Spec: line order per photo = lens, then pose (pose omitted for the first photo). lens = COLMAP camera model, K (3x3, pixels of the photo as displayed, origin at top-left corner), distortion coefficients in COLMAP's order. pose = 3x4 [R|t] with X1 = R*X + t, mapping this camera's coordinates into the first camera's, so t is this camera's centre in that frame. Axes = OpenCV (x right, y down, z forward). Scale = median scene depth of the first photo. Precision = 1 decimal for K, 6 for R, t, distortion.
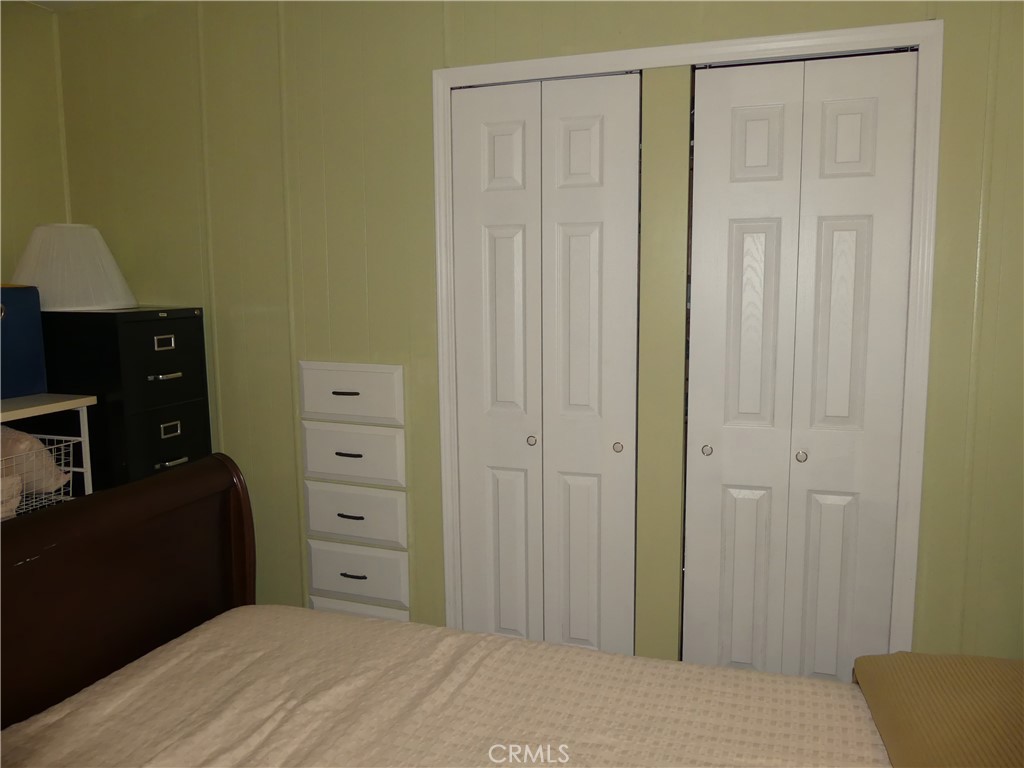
lens RADIAL K [[763.9, 0, 512.0], [0, 763.9, 384.0], [0, 0, 1]] dist [-0.017081, -0.005925]
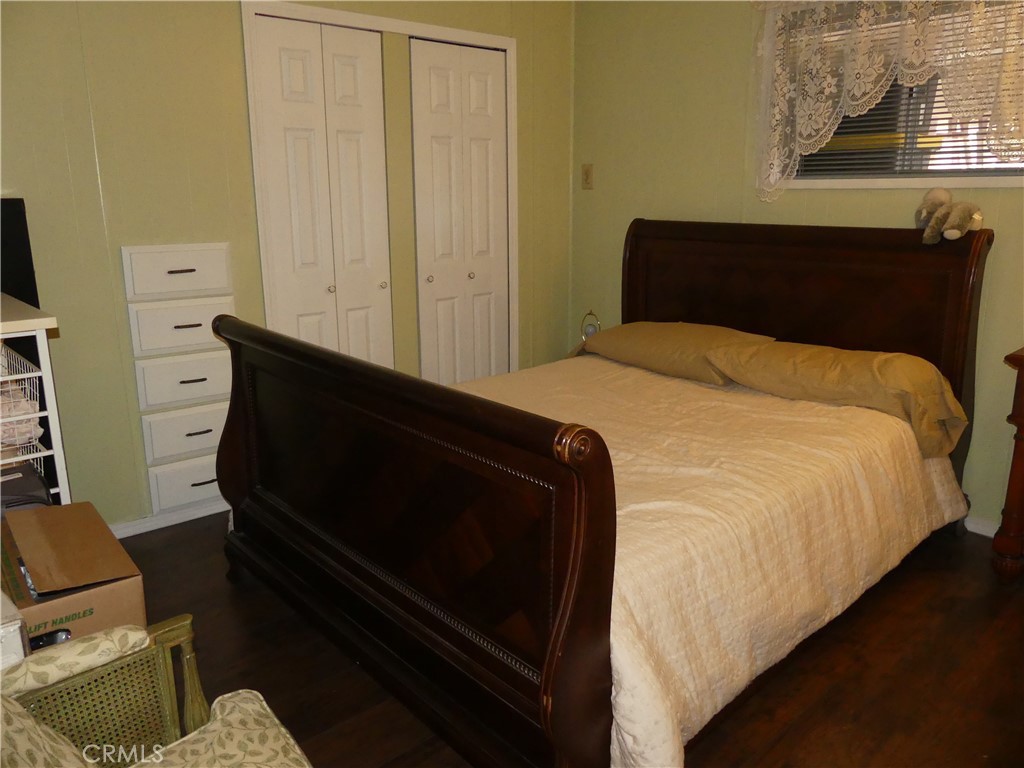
lens RADIAL K [[763.3, 0, 511.3], [0, 763.3, 380.7], [0, 0, 1]] dist [-0.028267, 0.000110]
pose [[0.508103, -0.200299, 0.837682, -1.055259], [0.132057, 0.979200, 0.154037, 0.070159], [-0.851112, 0.032355, 0.523986, 0.005307]]
